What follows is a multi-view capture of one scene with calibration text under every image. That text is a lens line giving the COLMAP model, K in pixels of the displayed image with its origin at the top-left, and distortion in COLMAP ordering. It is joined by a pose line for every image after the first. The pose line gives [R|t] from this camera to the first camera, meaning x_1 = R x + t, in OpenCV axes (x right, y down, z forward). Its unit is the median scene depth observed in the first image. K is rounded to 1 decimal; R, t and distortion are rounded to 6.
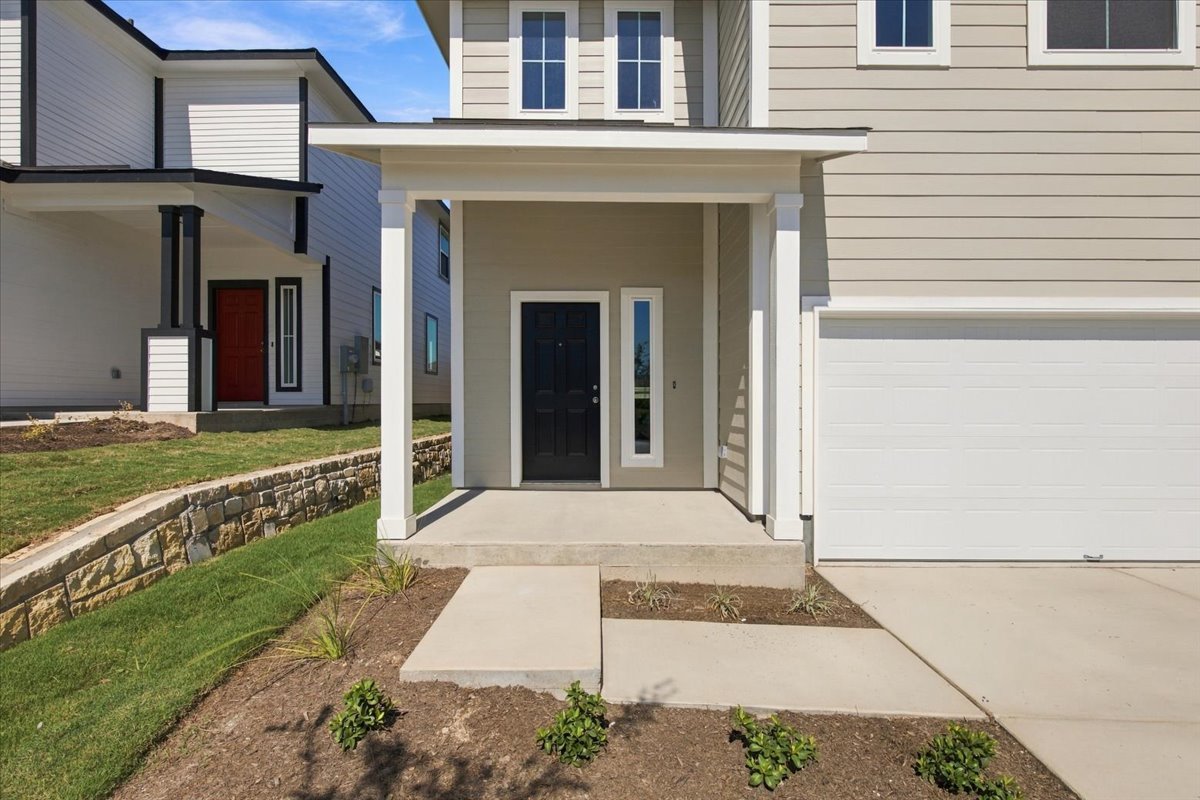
lens RADIAL K [[542.4, 0, 598.0], [0, 542.4, 406.1], [0, 0, 1]] dist [0.002444, 0.000005]
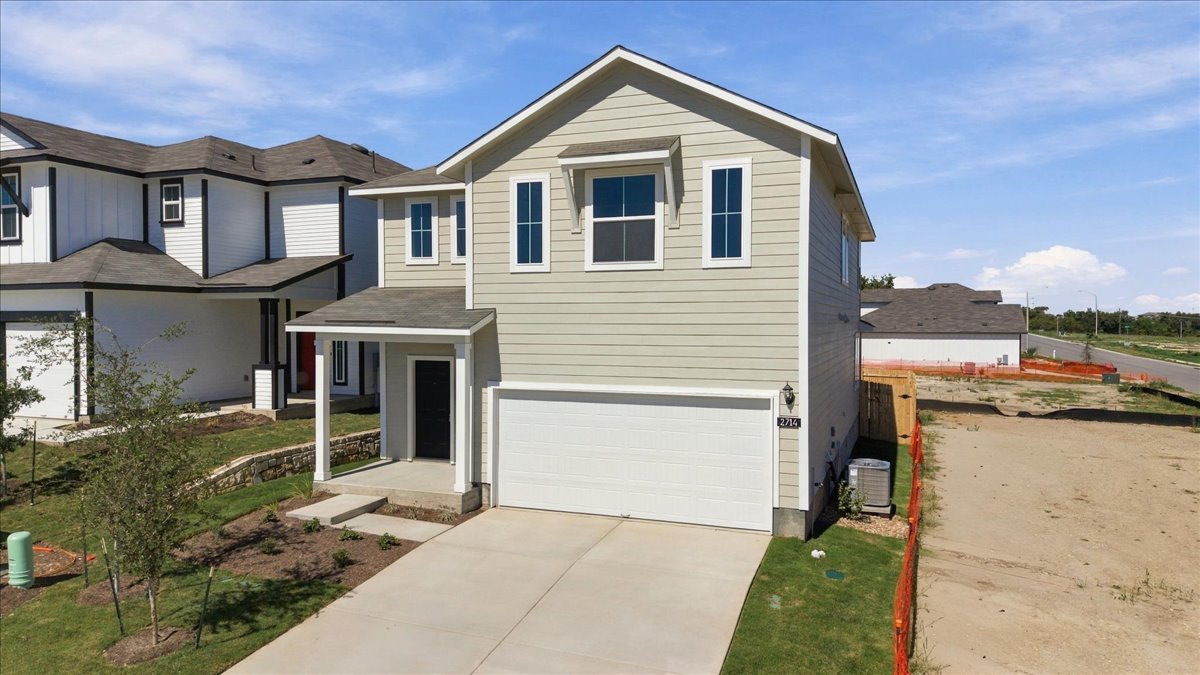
lens RADIAL K [[816.5, 0, 598.7], [0, 816.5, 344.3], [0, 0, 1]] dist [0.009641, -0.000362]
pose [[0.935949, 0.011261, -0.351954, 1.493592], [-0.003259, 0.999723, 0.023318, -0.329490], [0.352119, -0.020677, 0.935727, -1.432698]]
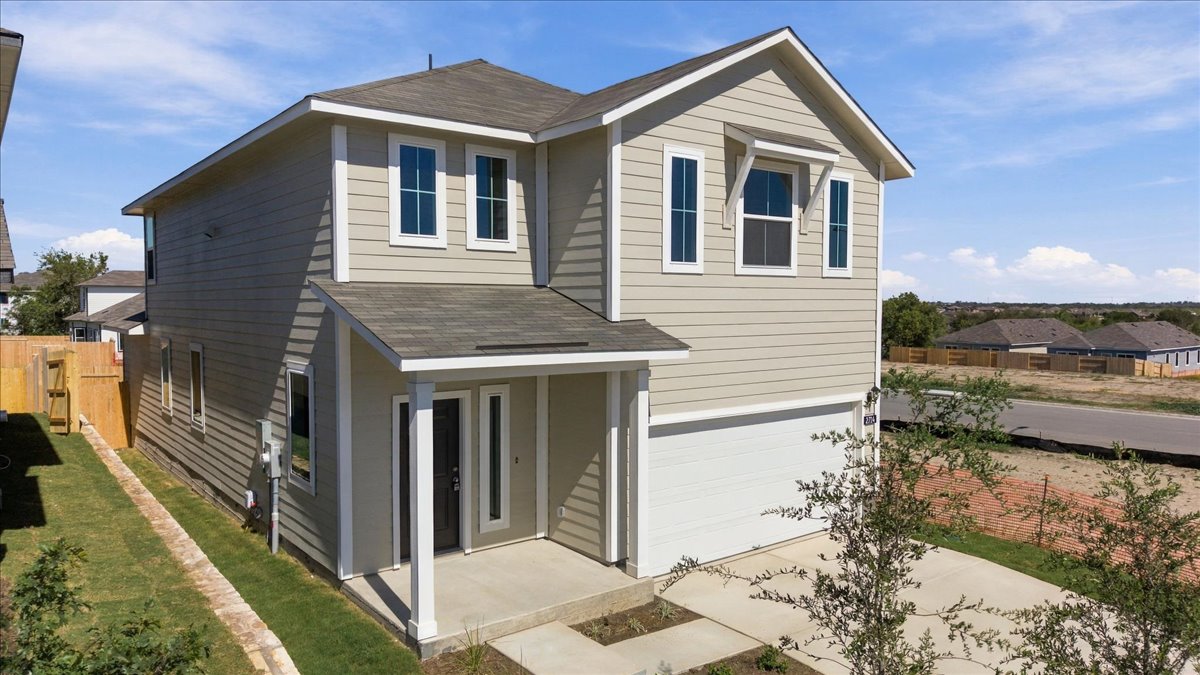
lens RADIAL K [[816.5, 0, 603.8], [0, 816.5, 333.0], [0, 0, 1]] dist [0.009641, -0.000362]
pose [[0.782741, -0.023369, 0.621909, -0.899996], [0.003655, 0.999450, 0.032954, -0.409698], [-0.622337, -0.023522, 0.782396, -0.604620]]
